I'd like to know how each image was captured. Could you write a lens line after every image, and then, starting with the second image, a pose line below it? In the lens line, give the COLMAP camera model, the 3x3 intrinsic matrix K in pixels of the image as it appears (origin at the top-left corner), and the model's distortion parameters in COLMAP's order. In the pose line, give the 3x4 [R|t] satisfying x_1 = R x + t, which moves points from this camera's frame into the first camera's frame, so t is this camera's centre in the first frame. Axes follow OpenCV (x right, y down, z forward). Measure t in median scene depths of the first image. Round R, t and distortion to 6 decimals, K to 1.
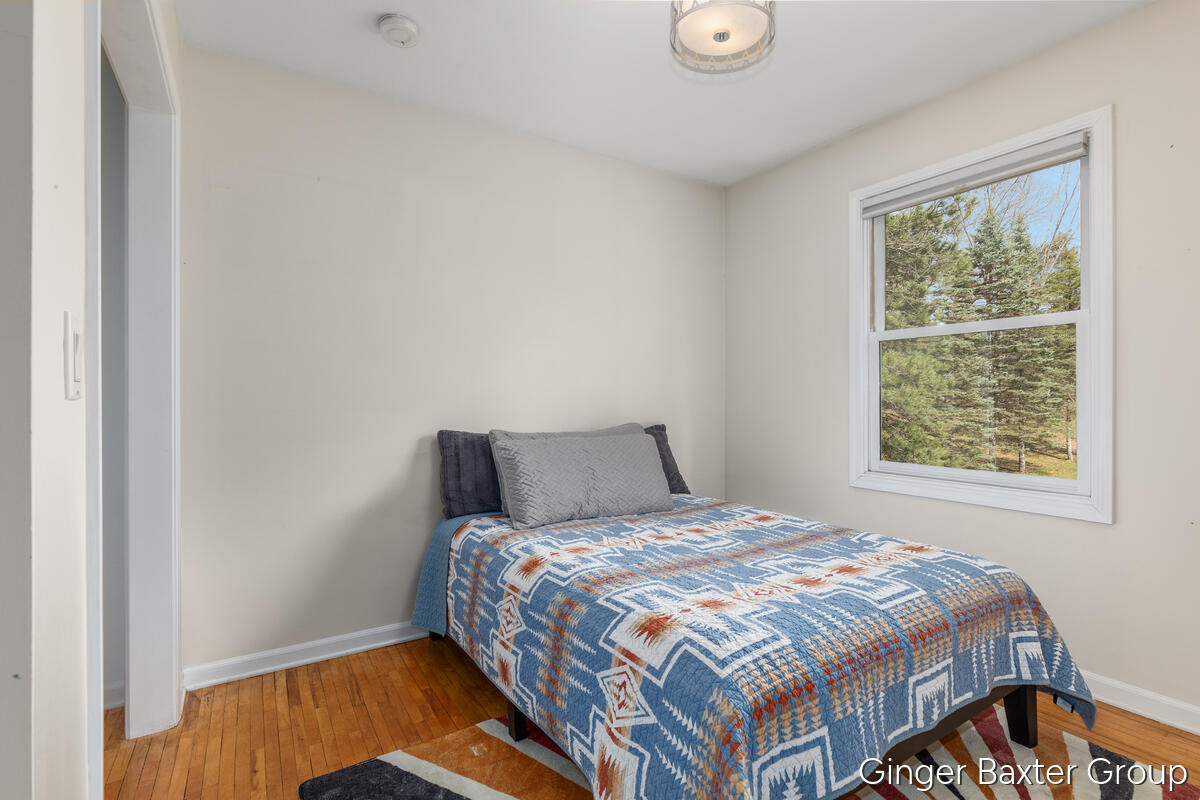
lens RADIAL K [[562.2, 0, 609.9], [0, 562.2, 397.8], [0, 0, 1]] dist [-0.003799, -0.000699]
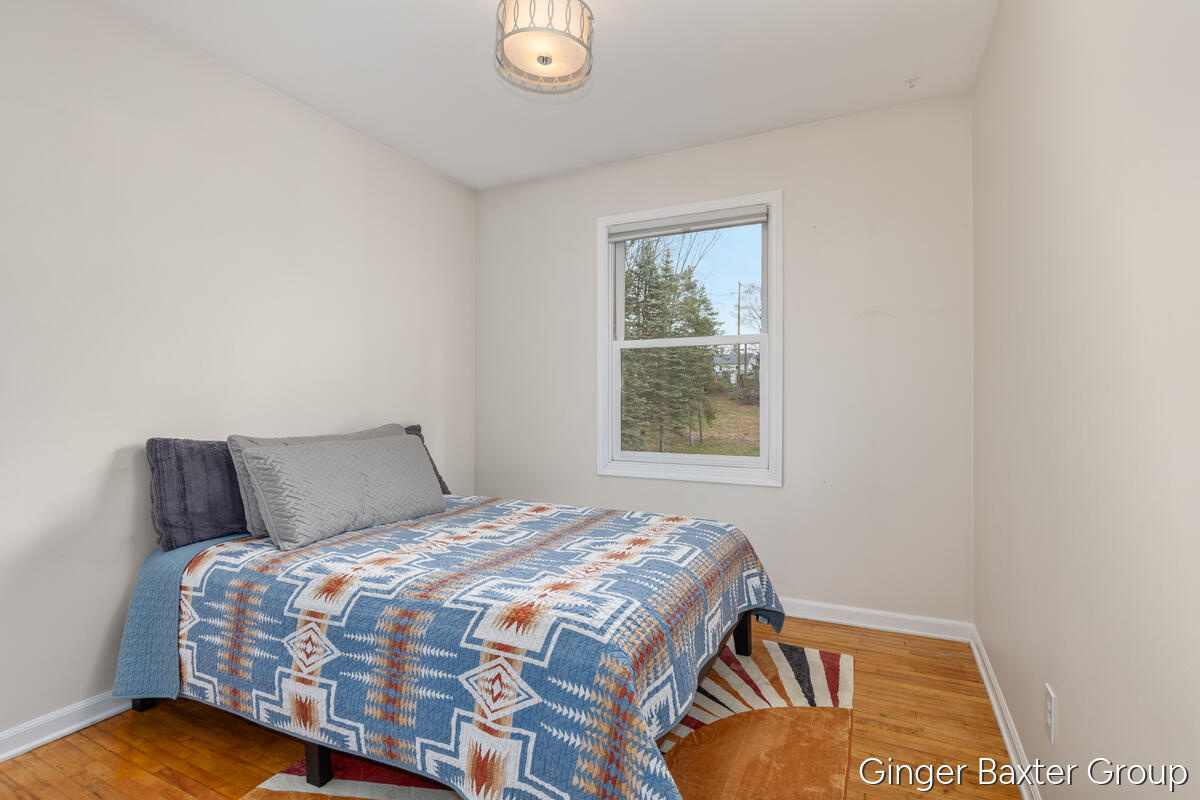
lens RADIAL K [[562.2, 0, 609.9], [0, 562.2, 397.8], [0, 0, 1]] dist [-0.003799, -0.000699]
pose [[0.855939, 0.000677, 0.517077, -0.248311], [-0.001154, 0.999999, 0.000601, 0.000561], [-0.517076, -0.001111, 0.855939, 0.014322]]
